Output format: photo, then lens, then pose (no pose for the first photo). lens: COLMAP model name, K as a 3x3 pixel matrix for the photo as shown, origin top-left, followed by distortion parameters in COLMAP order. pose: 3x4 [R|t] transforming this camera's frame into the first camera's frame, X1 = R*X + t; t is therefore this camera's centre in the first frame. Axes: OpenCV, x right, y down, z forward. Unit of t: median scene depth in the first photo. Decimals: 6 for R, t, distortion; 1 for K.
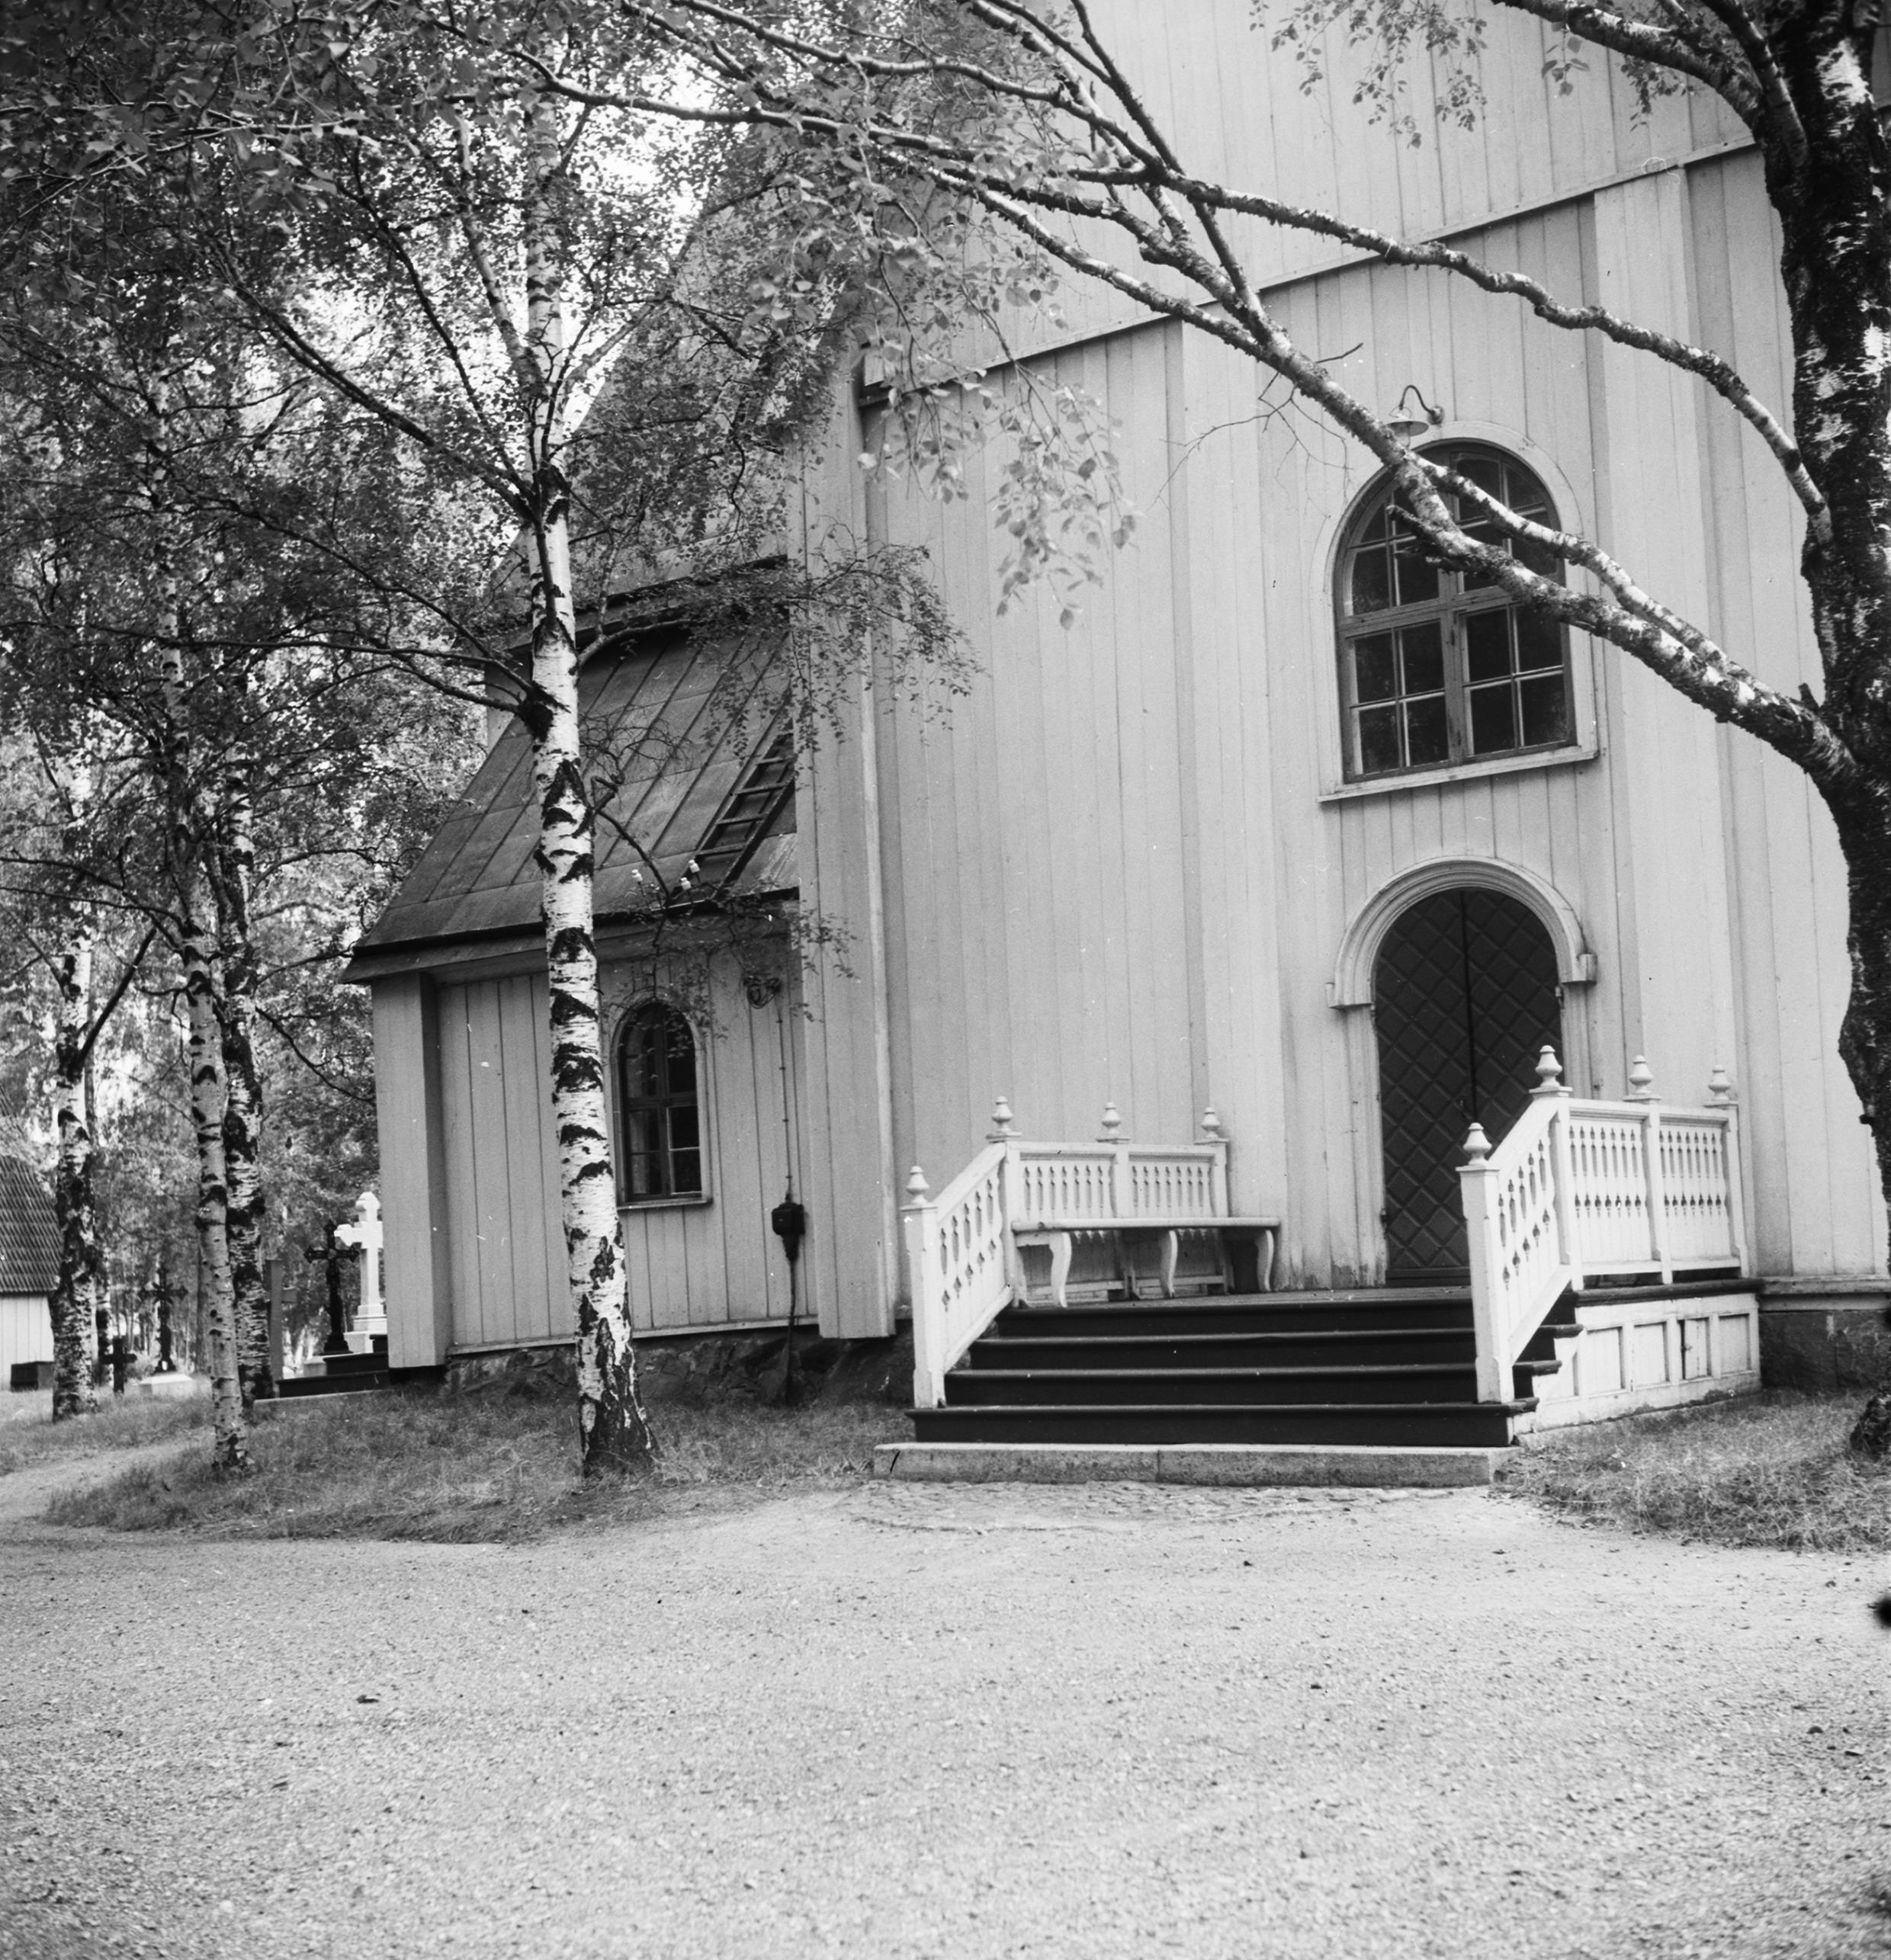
lens RADIAL K [[2451.0, 0, 945.5], [0, 2451.0, 980.0], [0, 0, 1]] dist [0.025896, -0.109482]
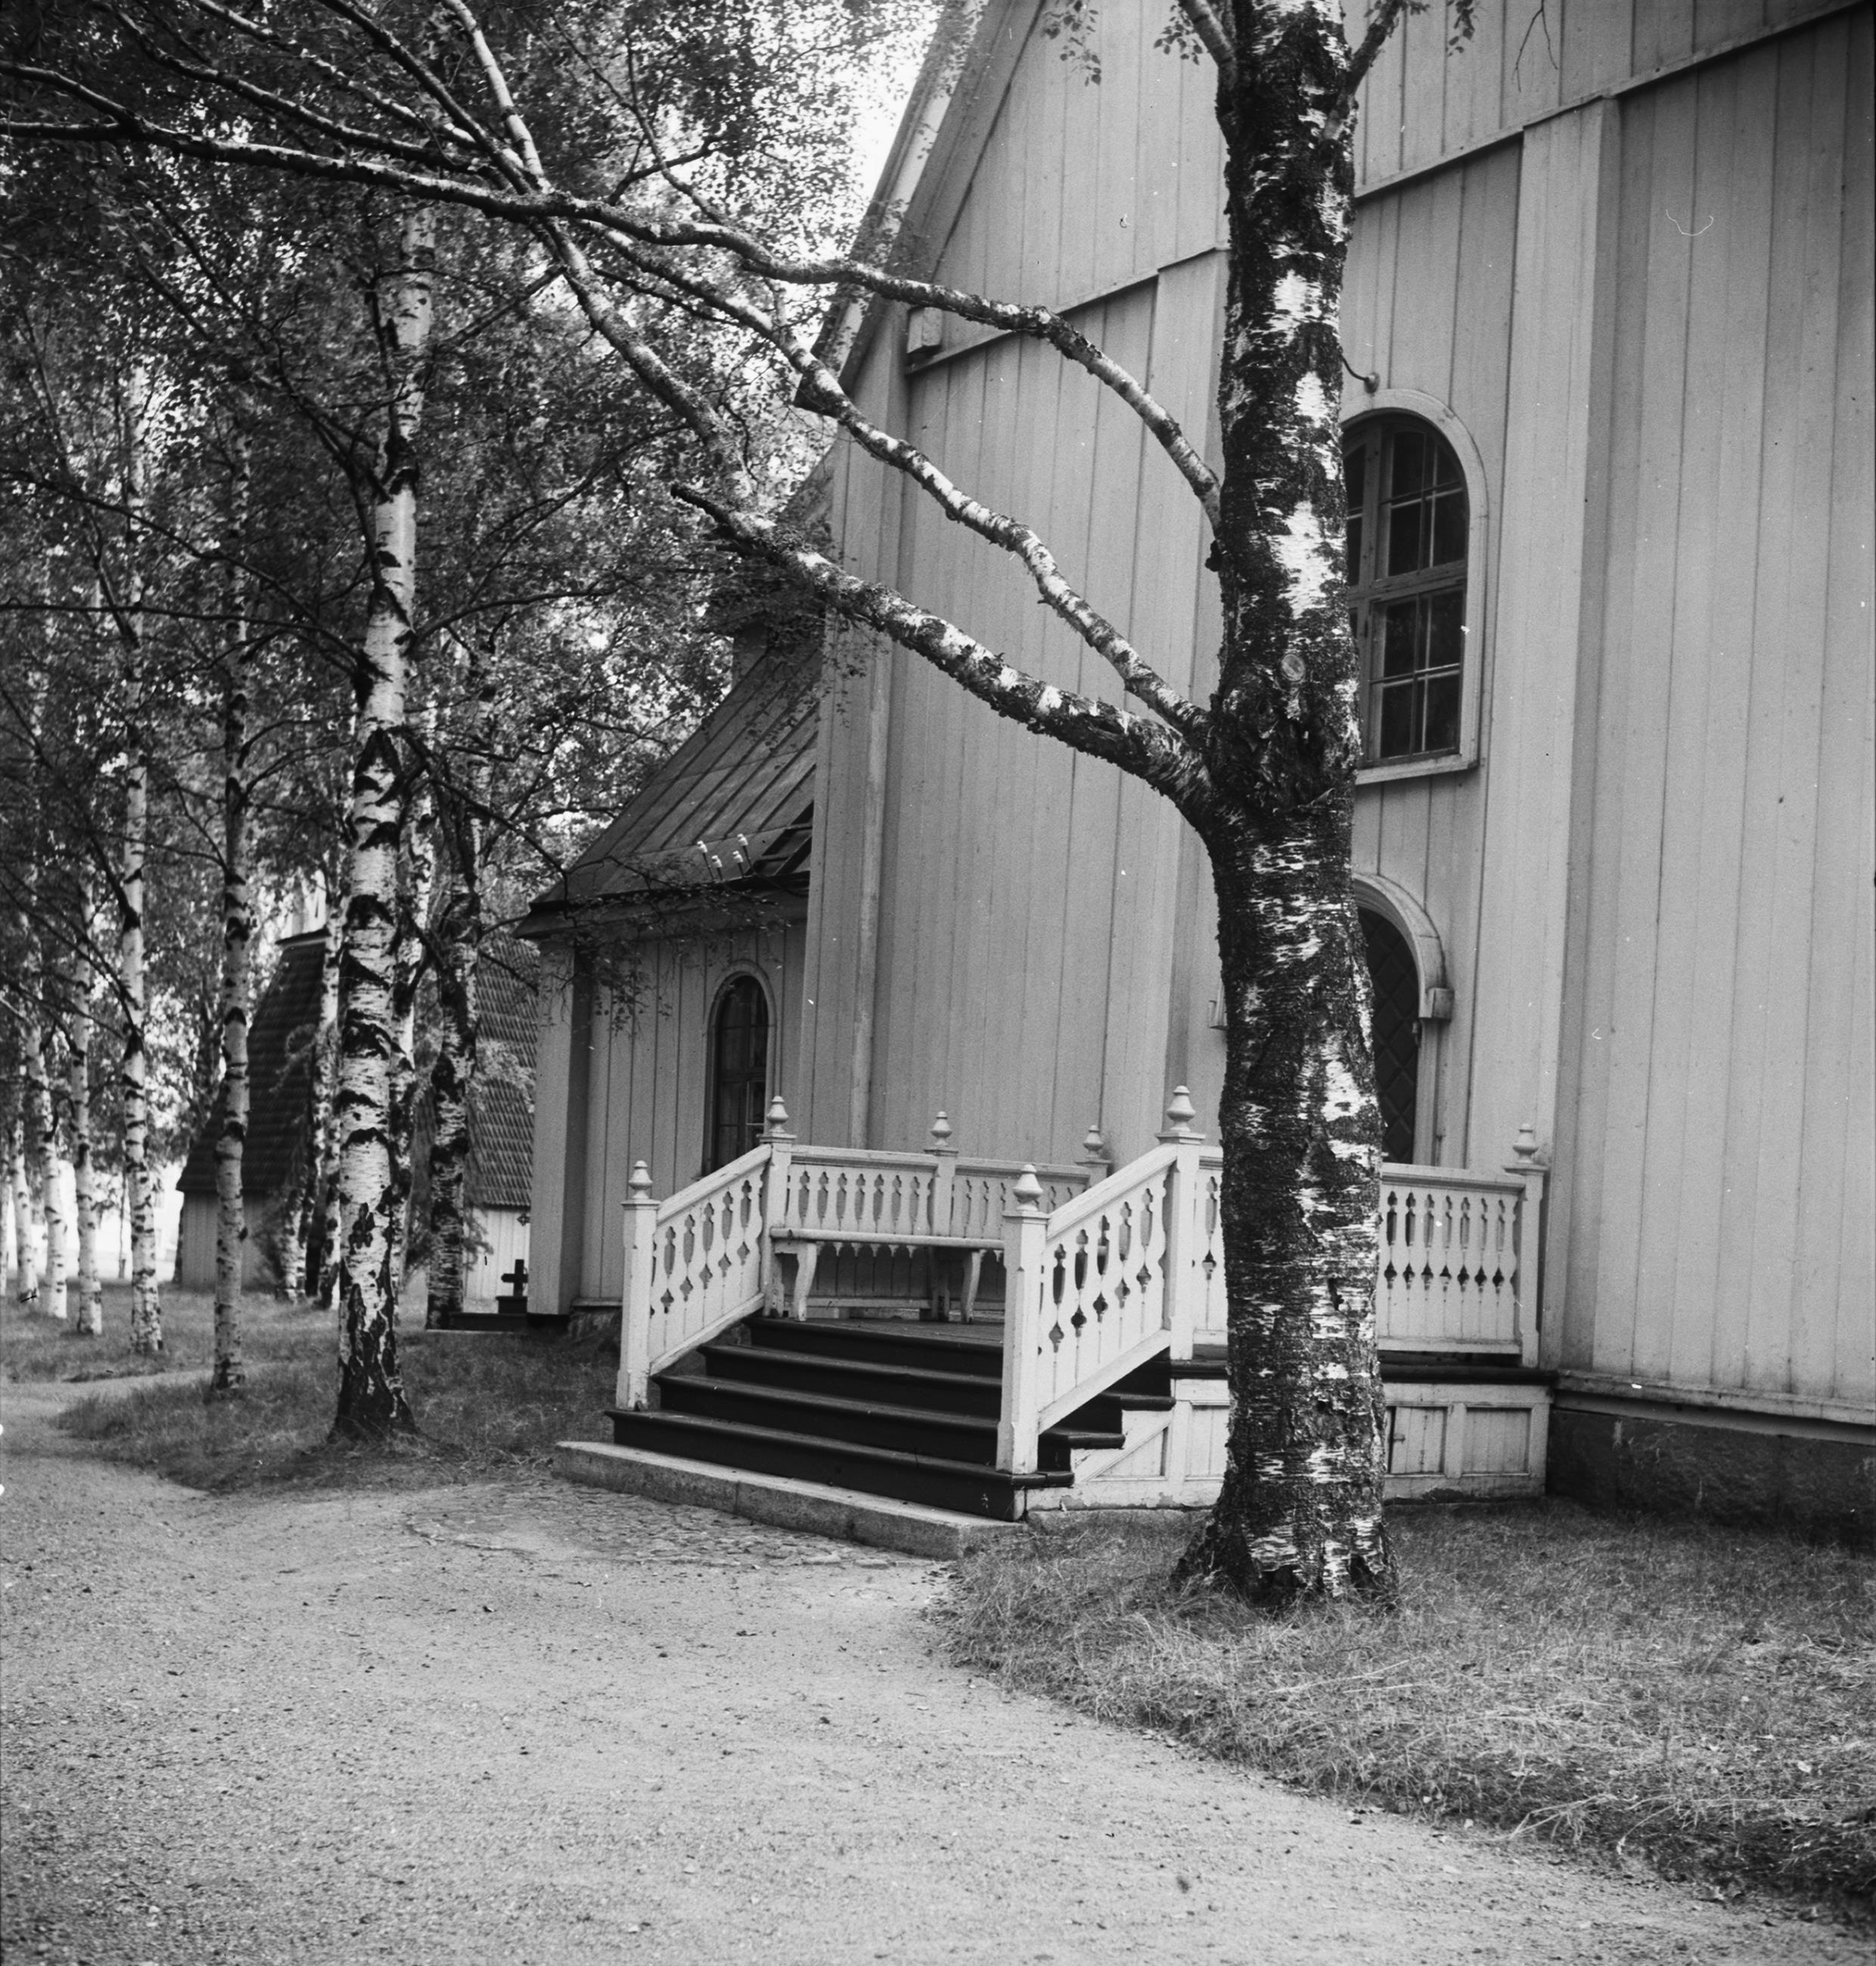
lens RADIAL K [[2444.1, 0, 938.0], [0, 2444.1, 983.0], [0, 0, 1]] dist [0.015617, -0.086612]
pose [[0.958308, 0.065468, -0.278136, 0.354516], [-0.061836, 0.997848, 0.021824, -0.021731], [0.278966, -0.003715, 0.960294, 0.100800]]
